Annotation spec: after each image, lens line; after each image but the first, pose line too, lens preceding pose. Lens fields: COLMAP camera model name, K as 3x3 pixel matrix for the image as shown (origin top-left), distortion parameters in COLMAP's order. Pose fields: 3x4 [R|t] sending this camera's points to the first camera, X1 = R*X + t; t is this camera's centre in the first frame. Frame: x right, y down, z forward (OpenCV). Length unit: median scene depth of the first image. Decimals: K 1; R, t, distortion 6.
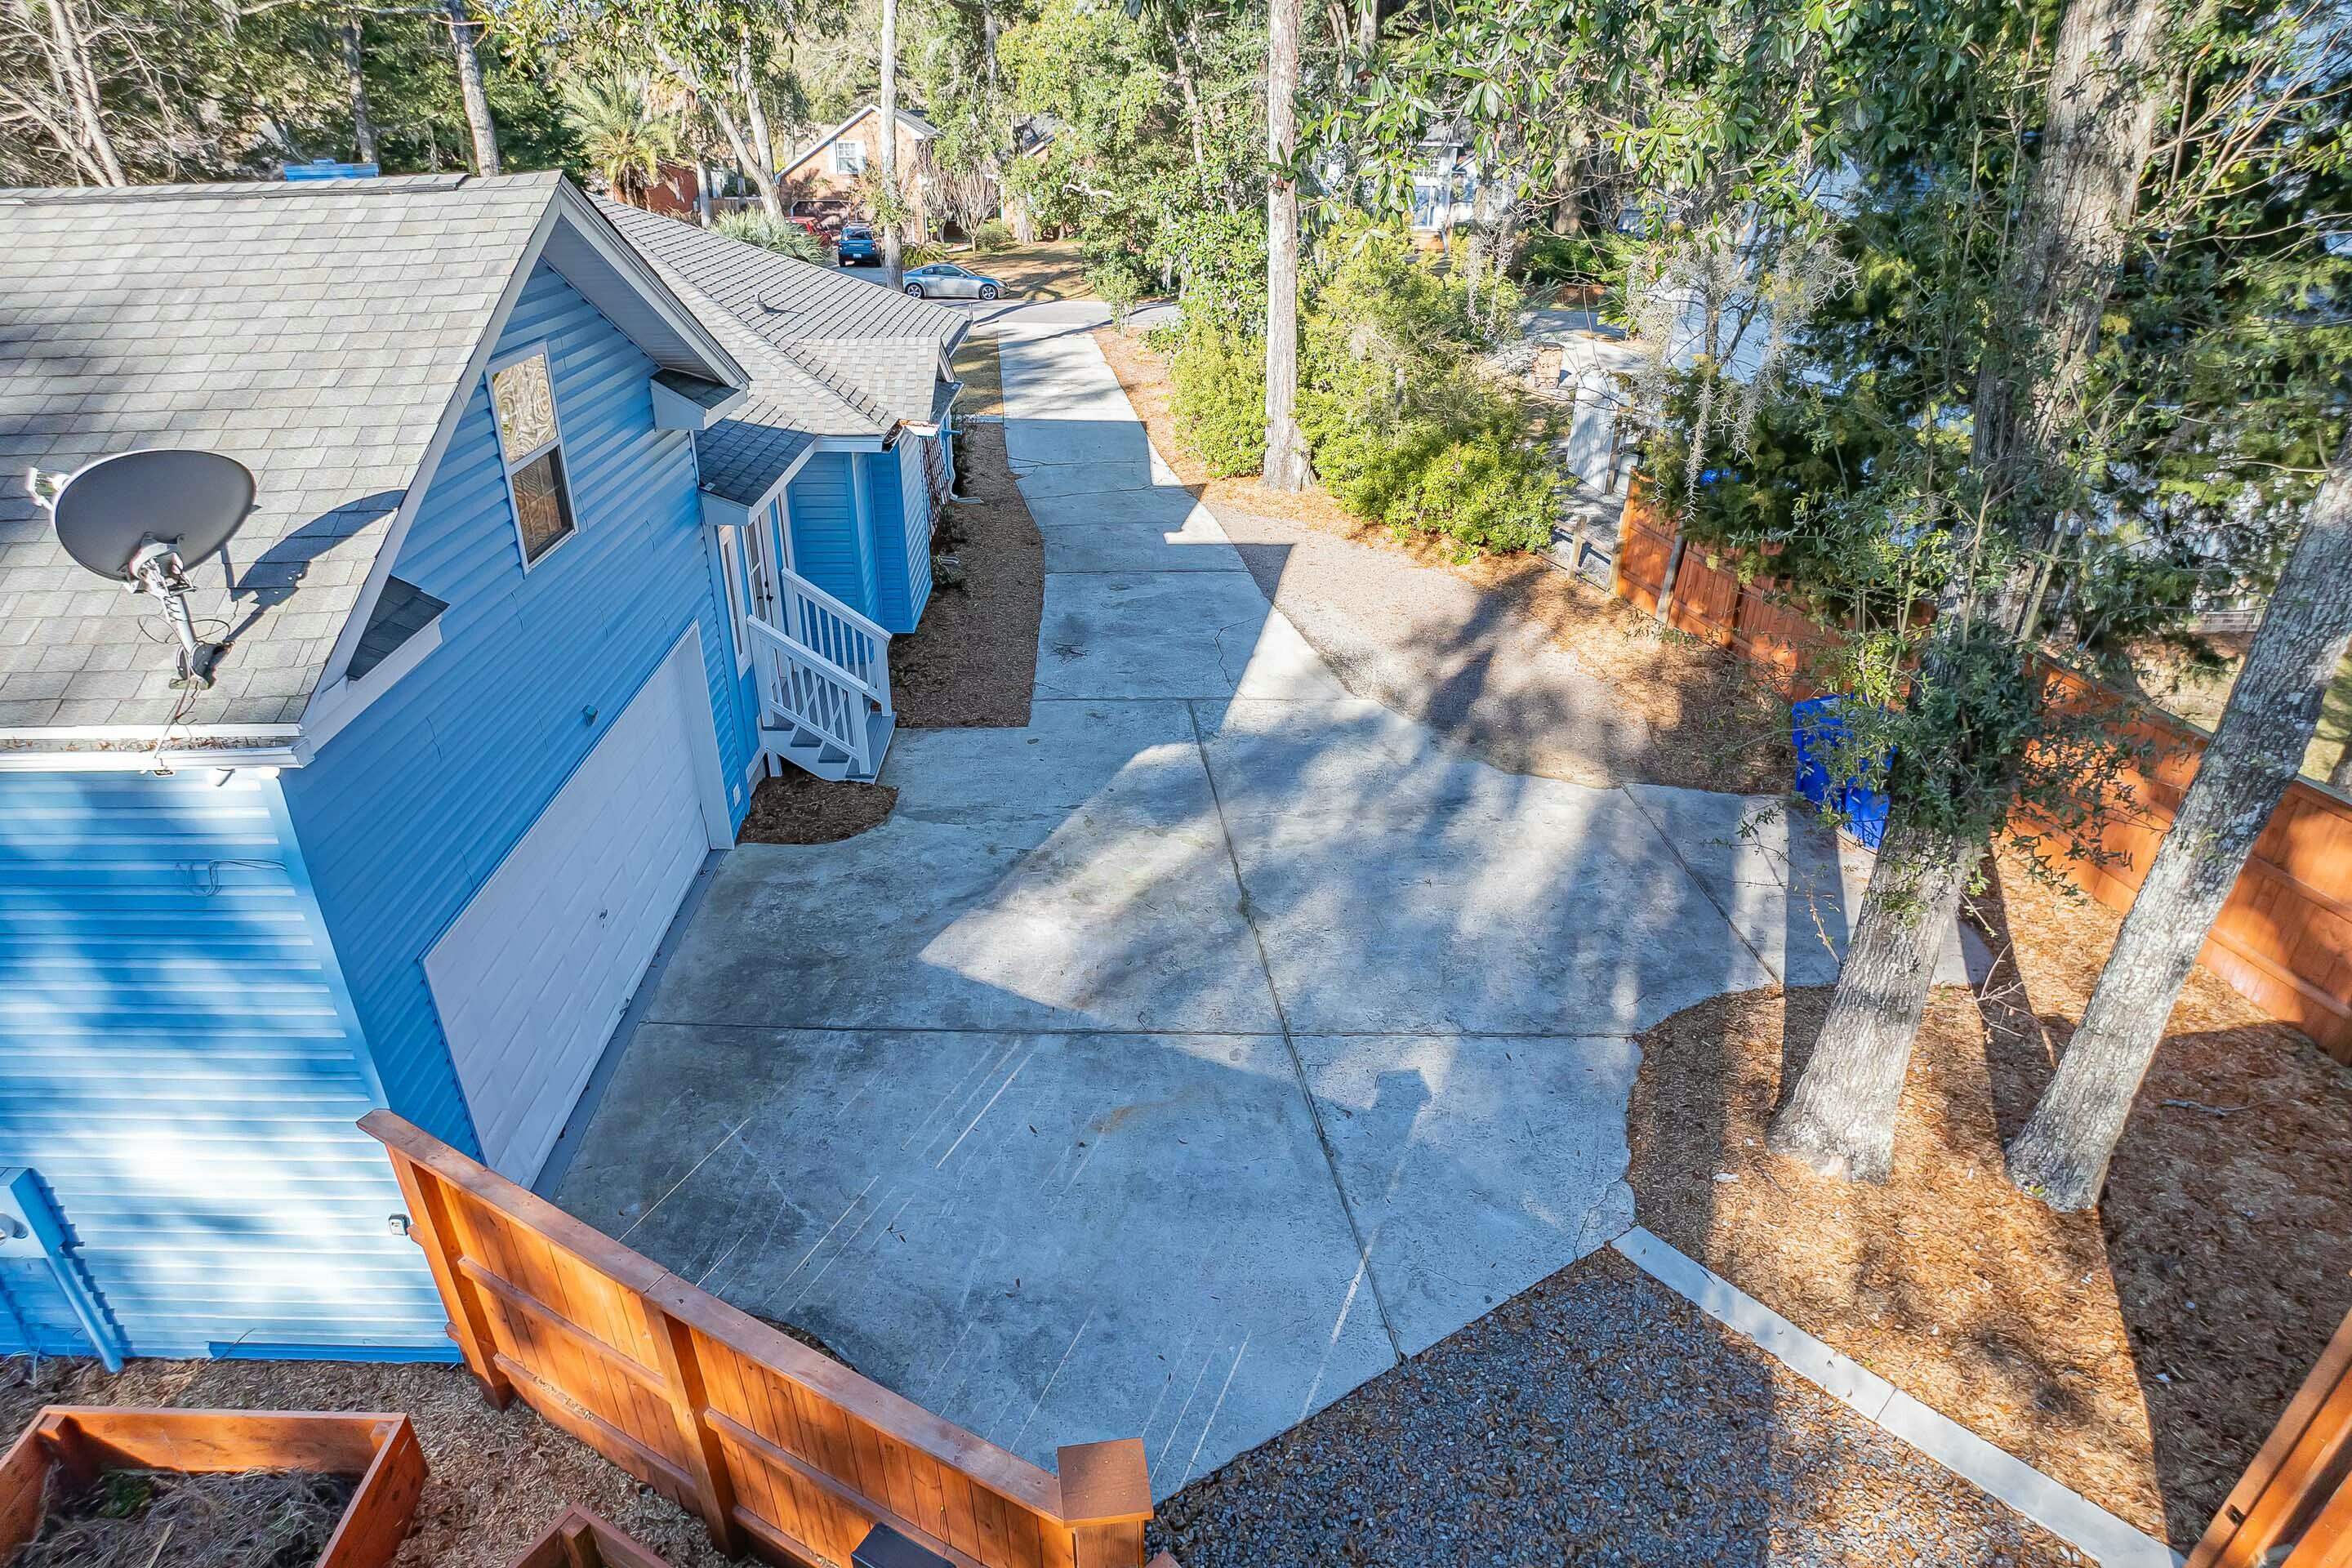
lens RADIAL K [[1302.0, 0, 1161.4], [0, 1302.0, 795.4], [0, 0, 1]] dist [-0.071112, 0.003325]
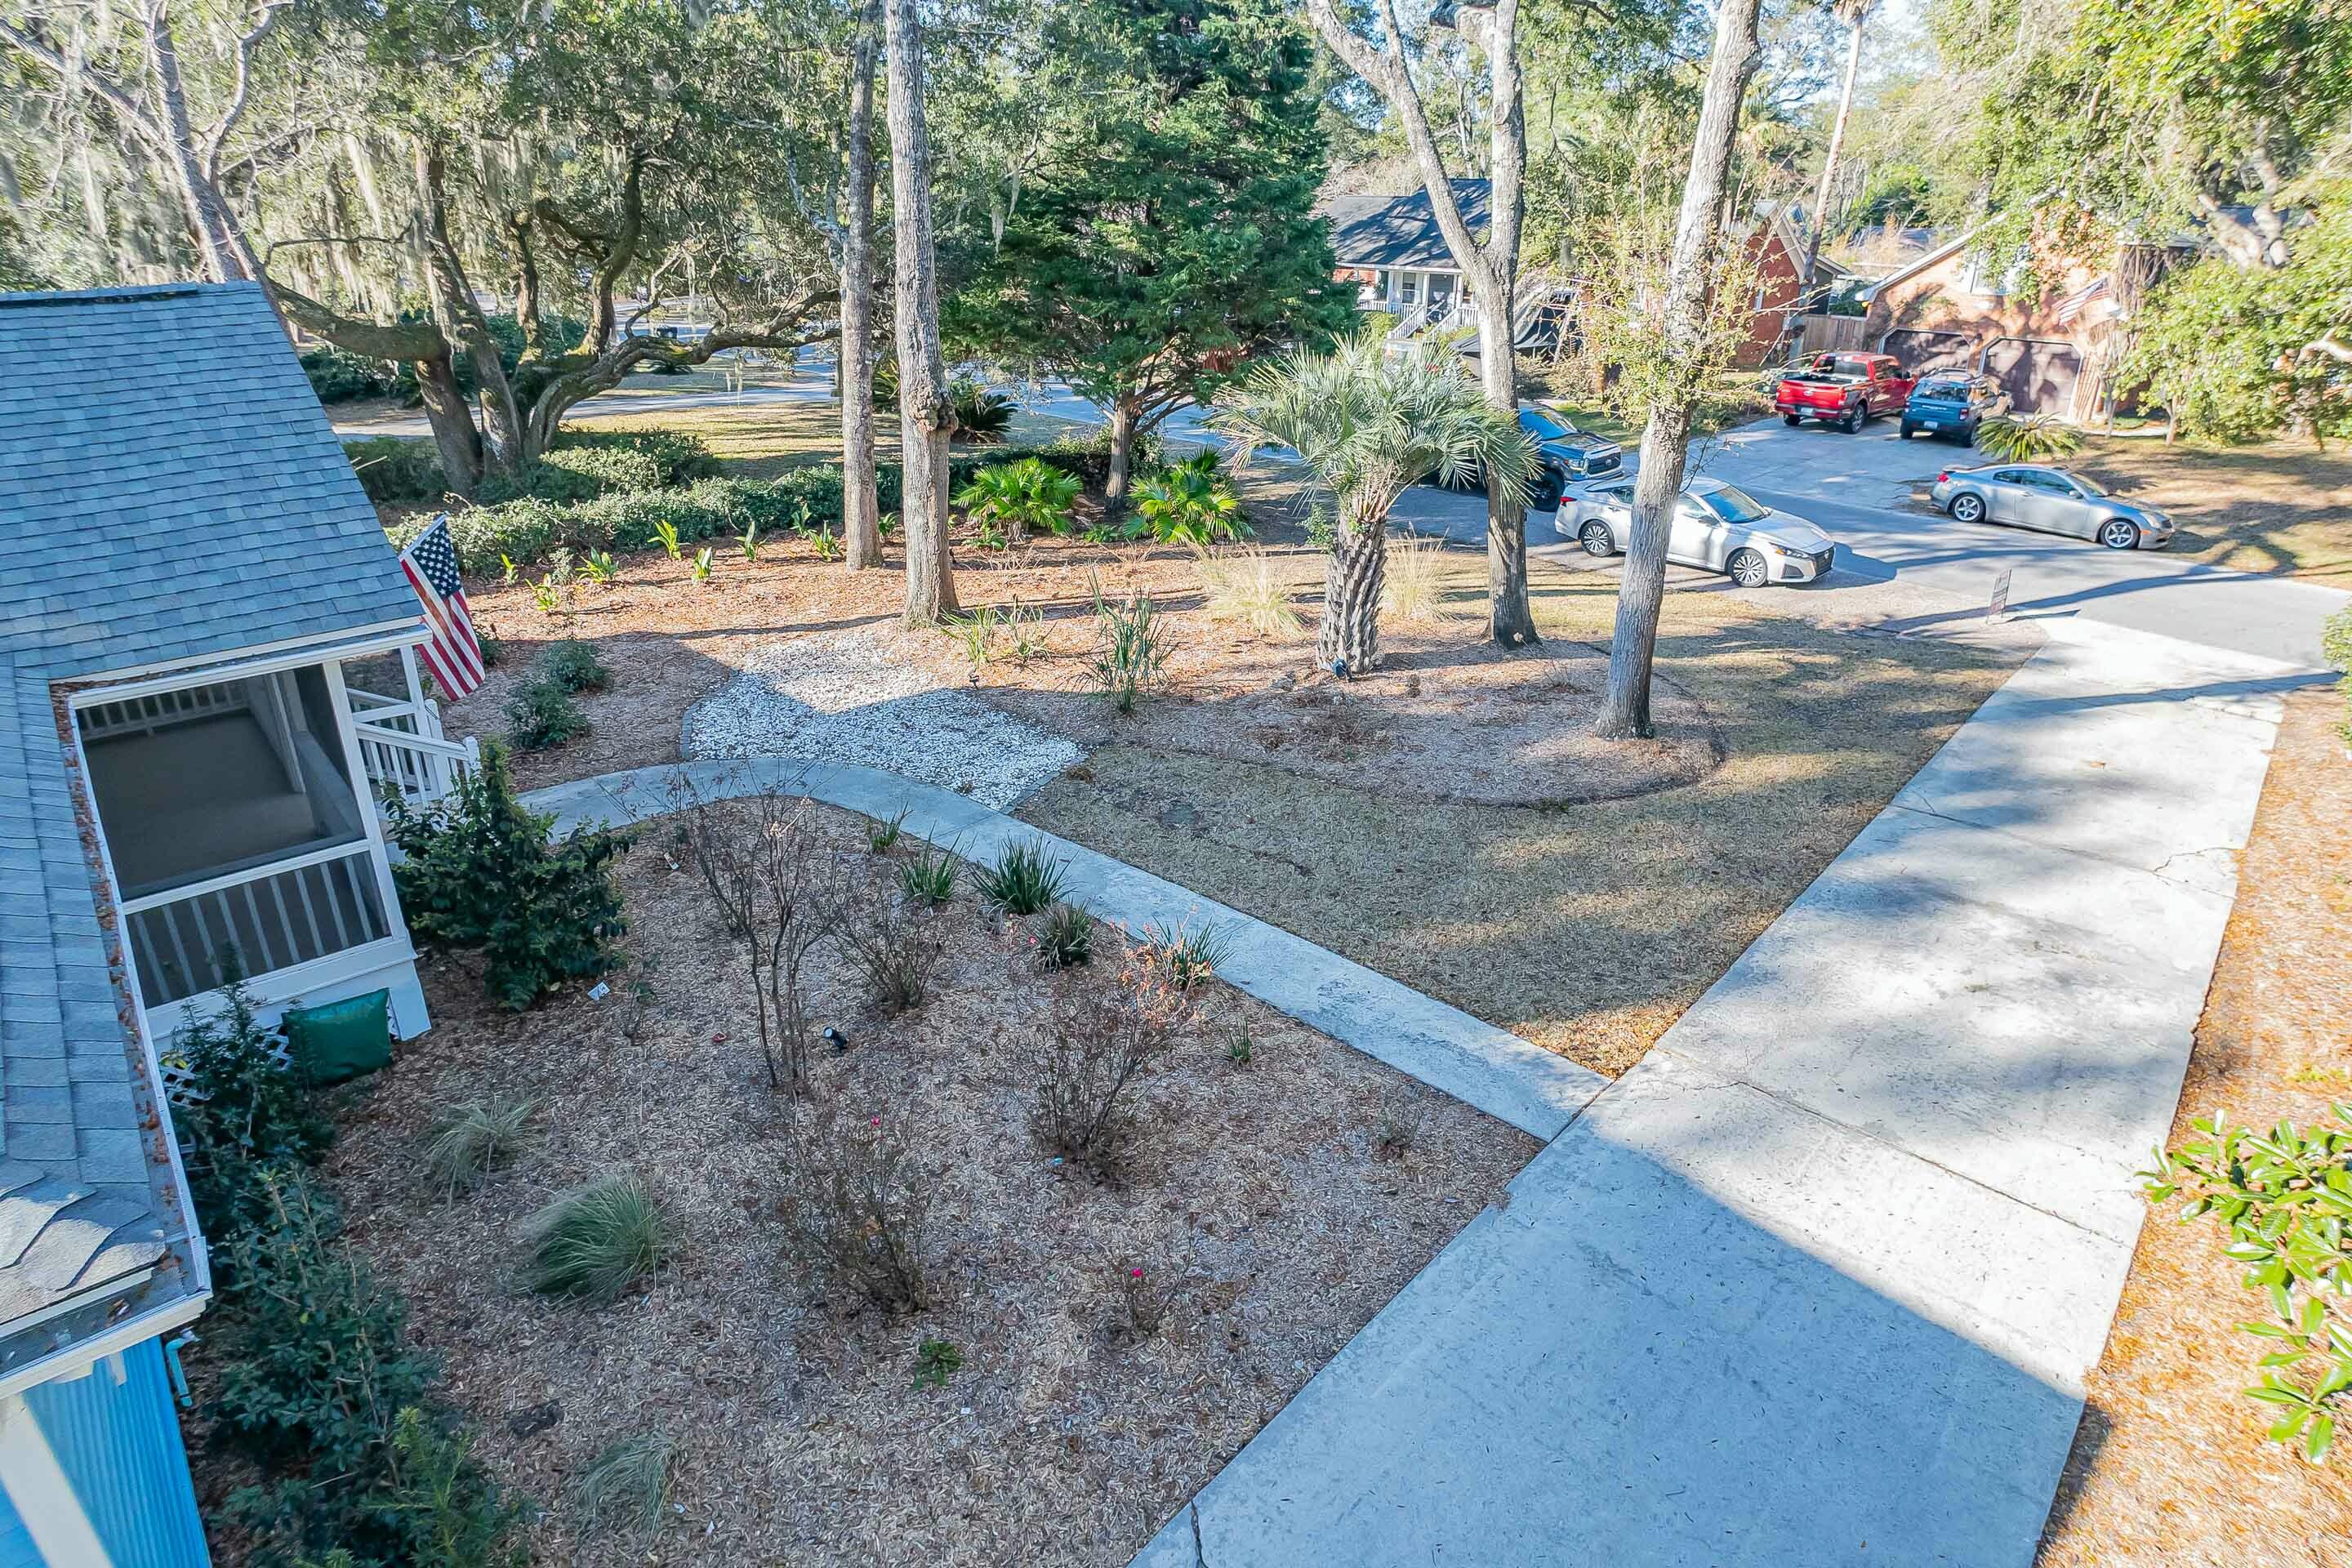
lens RADIAL K [[1302.0, 0, 1170.7], [0, 1302.0, 778.5], [0, 0, 1]] dist [-0.071112, 0.003325]
pose [[0.640997, 0.287503, -0.711664, 0.001368], [-0.347978, 0.935287, 0.064420, -0.195252], [0.684130, 0.206351, 0.699561, 0.407961]]
